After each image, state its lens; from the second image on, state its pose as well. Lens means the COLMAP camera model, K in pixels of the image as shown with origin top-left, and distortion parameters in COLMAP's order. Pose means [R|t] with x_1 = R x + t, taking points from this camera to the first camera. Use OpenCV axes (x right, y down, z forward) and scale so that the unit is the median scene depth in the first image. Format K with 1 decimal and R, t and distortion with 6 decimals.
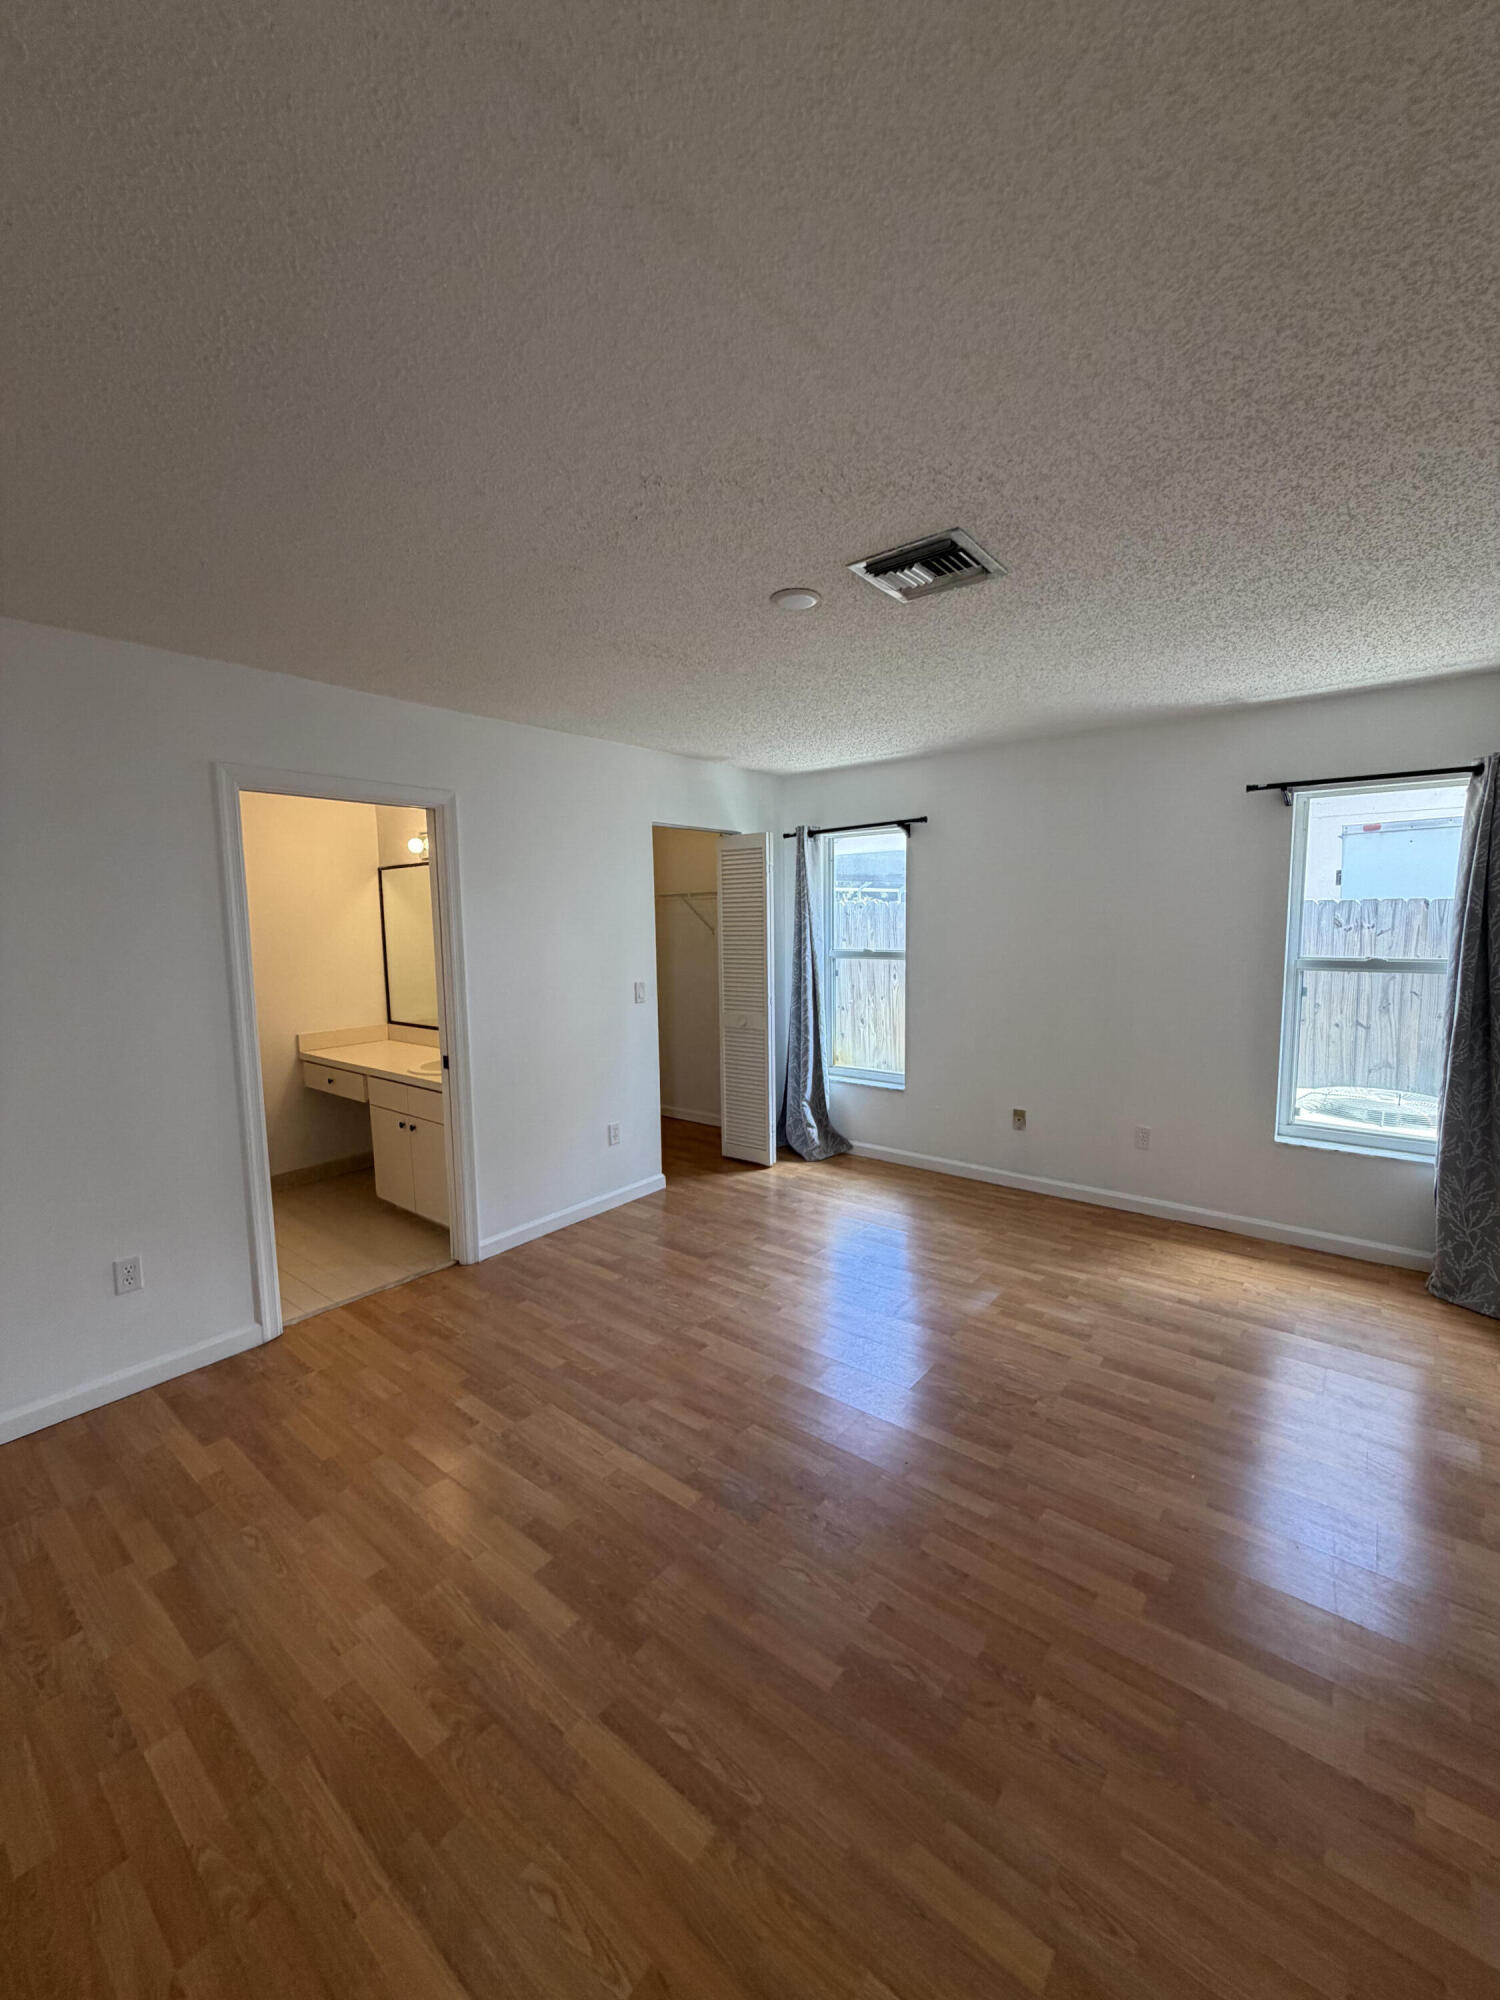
lens RADIAL K [[799.8, 0, 750.0], [0, 799.8, 1000.0], [0, 0, 1]] dist [-0.000486, 0.000016]
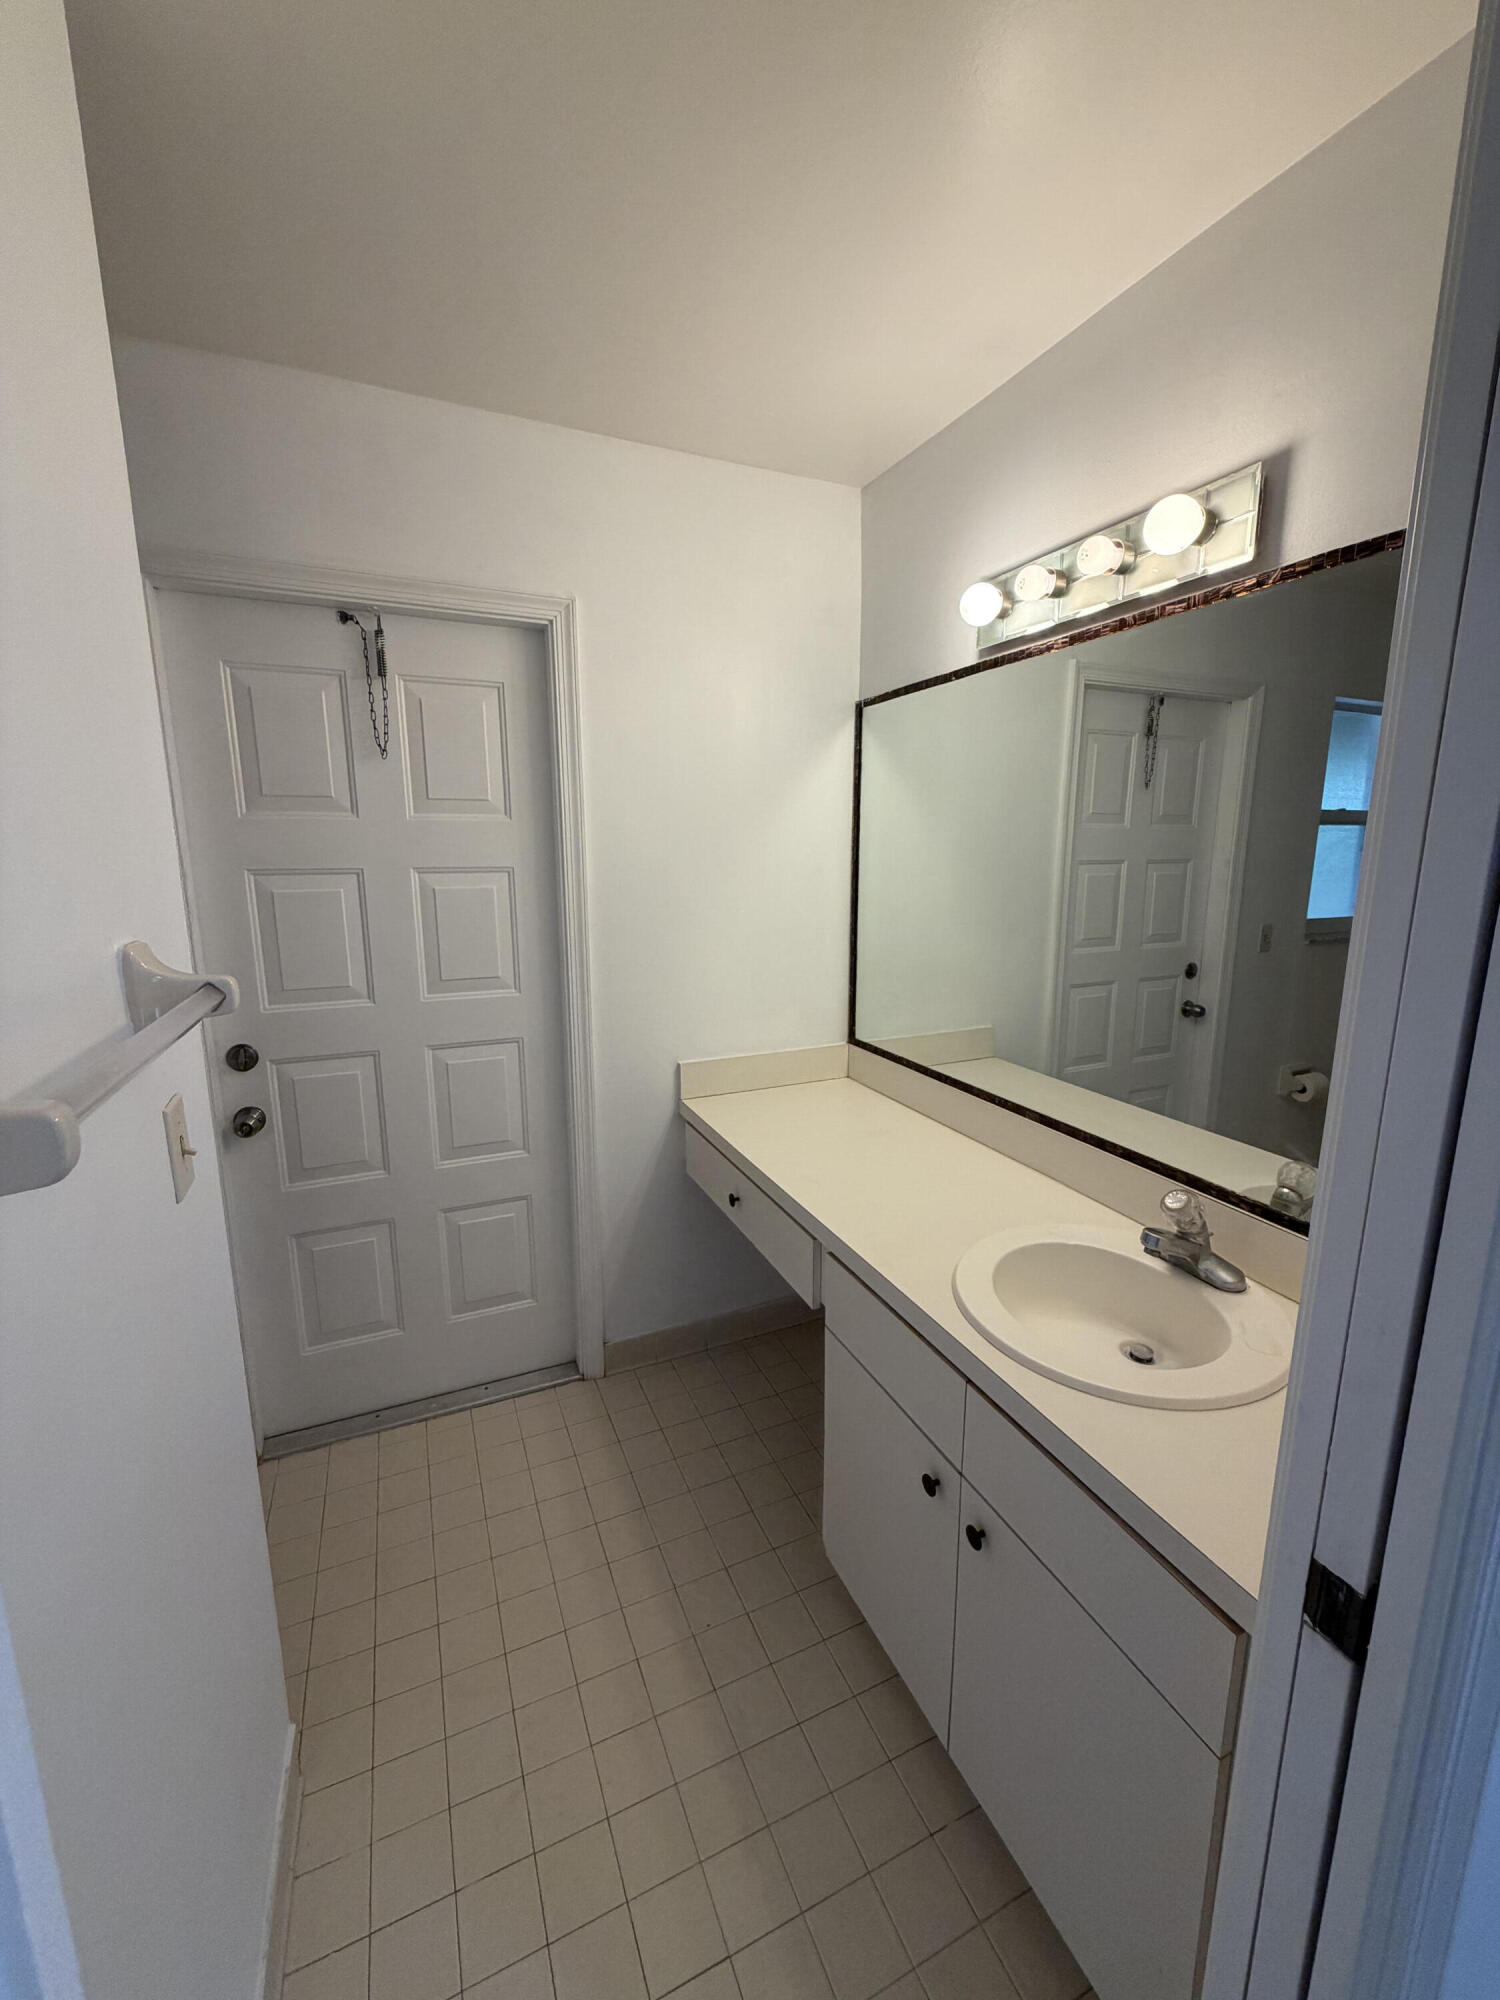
lens RADIAL K [[799.8, 0, 750.0], [0, 799.8, 1000.0], [0, 0, 1]] dist [-0.000486, 0.000016]
pose [[0.888315, 0.093642, -0.449585, -0.352638], [-0.052199, 0.993234, 0.103738, -0.050300], [0.456258, -0.068684, 0.887193, 0.665724]]
